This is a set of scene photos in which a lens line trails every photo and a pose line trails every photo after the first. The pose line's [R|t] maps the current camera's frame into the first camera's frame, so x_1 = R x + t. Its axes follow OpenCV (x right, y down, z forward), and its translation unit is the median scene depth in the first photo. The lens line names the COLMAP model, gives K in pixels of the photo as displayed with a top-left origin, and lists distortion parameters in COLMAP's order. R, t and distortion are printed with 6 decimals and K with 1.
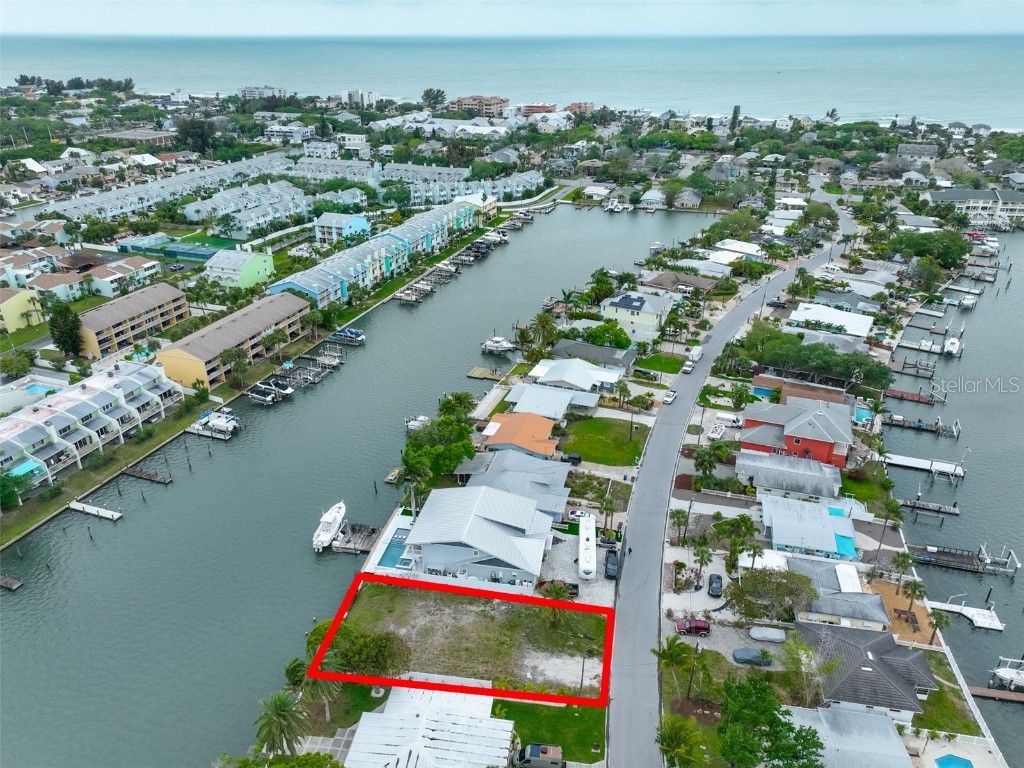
lens RADIAL K [[717.9, 0, 515.9], [0, 717.9, 378.3], [0, 0, 1]] dist [0.001012, 0.016326]
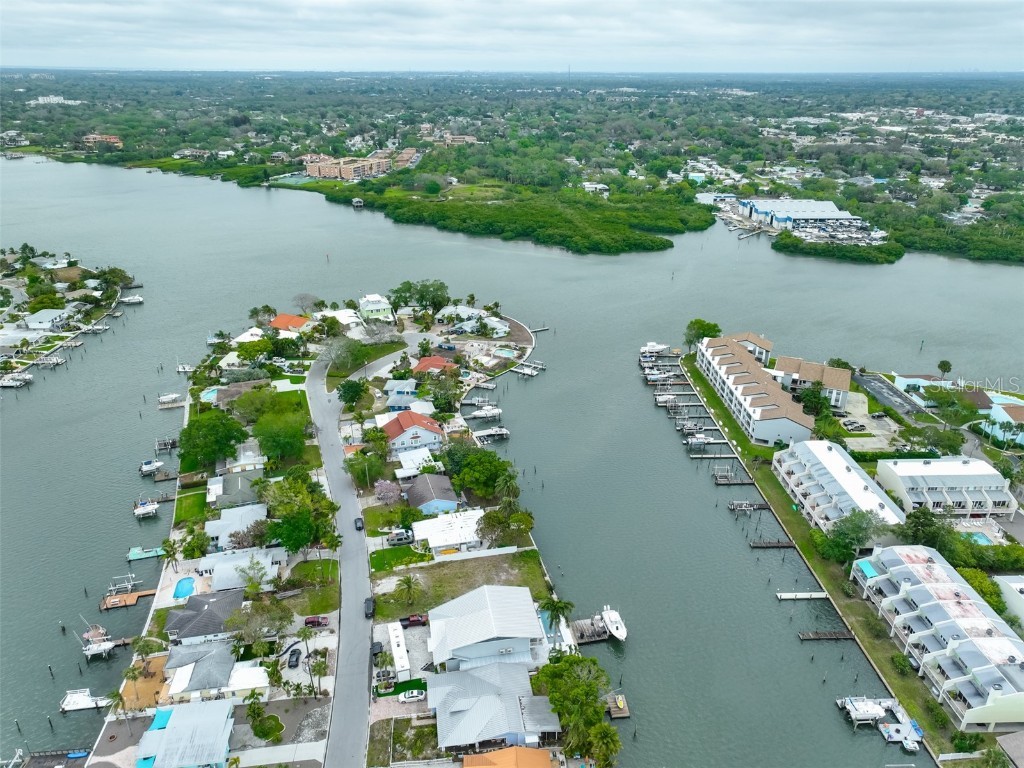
lens RADIAL K [[717.9, 0, 515.9], [0, 717.9, 378.3], [0, 0, 1]] dist [0.001012, 0.016326]
pose [[-0.928826, 0.141856, -0.342284, 0.183833], [-0.165759, 0.667111, 0.726283, -0.678756], [0.331369, 0.731328, -0.596116, 1.006486]]
